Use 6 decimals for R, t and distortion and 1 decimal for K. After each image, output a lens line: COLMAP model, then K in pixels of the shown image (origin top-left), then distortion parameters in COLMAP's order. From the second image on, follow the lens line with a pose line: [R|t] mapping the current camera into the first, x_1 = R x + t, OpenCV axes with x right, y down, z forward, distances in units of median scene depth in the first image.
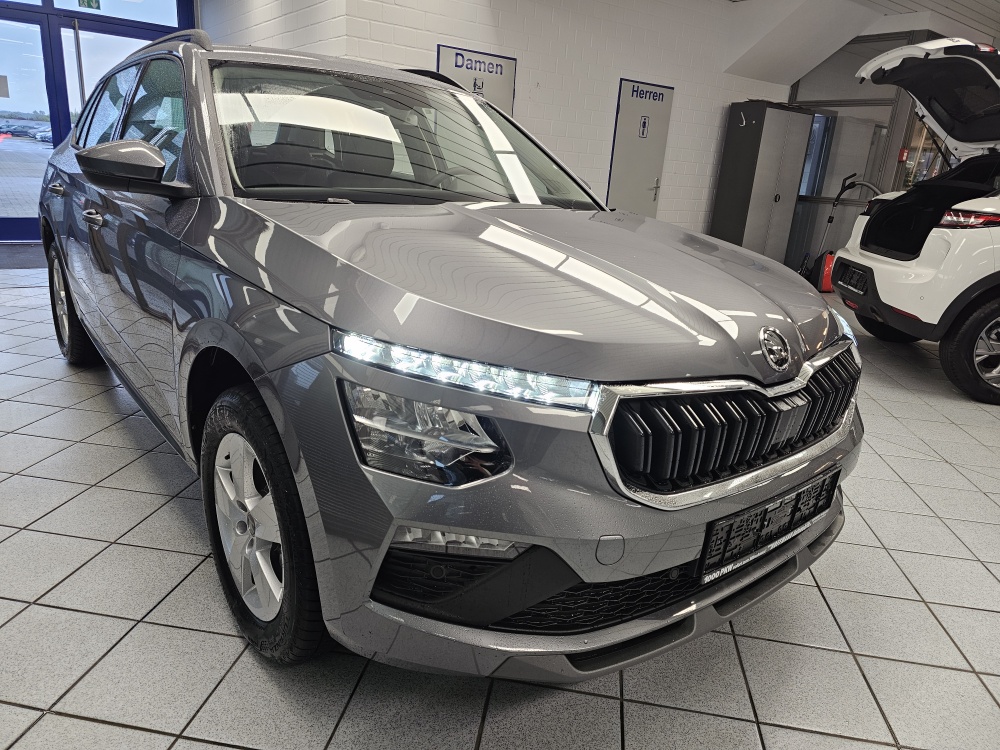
lens RADIAL K [[690.0, 0, 500.0], [0, 690.0, 375.0], [0, 0, 1]] dist [0.001589, -0.001242]
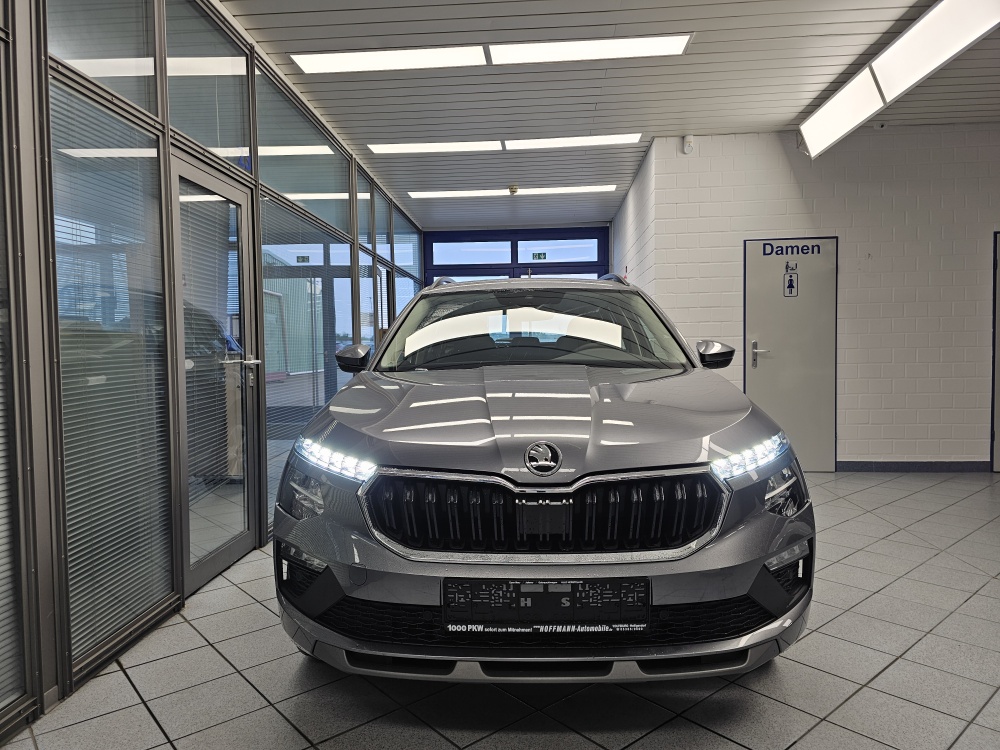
lens RADIAL K [[690.0, 0, 500.0], [0, 690.0, 375.0], [0, 0, 1]] dist [0.001589, -0.001242]
pose [[0.760848, -0.064916, -0.645674, 0.305833], [-0.114568, 0.965917, -0.232118, 0.031725], [0.638736, 0.250581, 0.727479, -0.000918]]
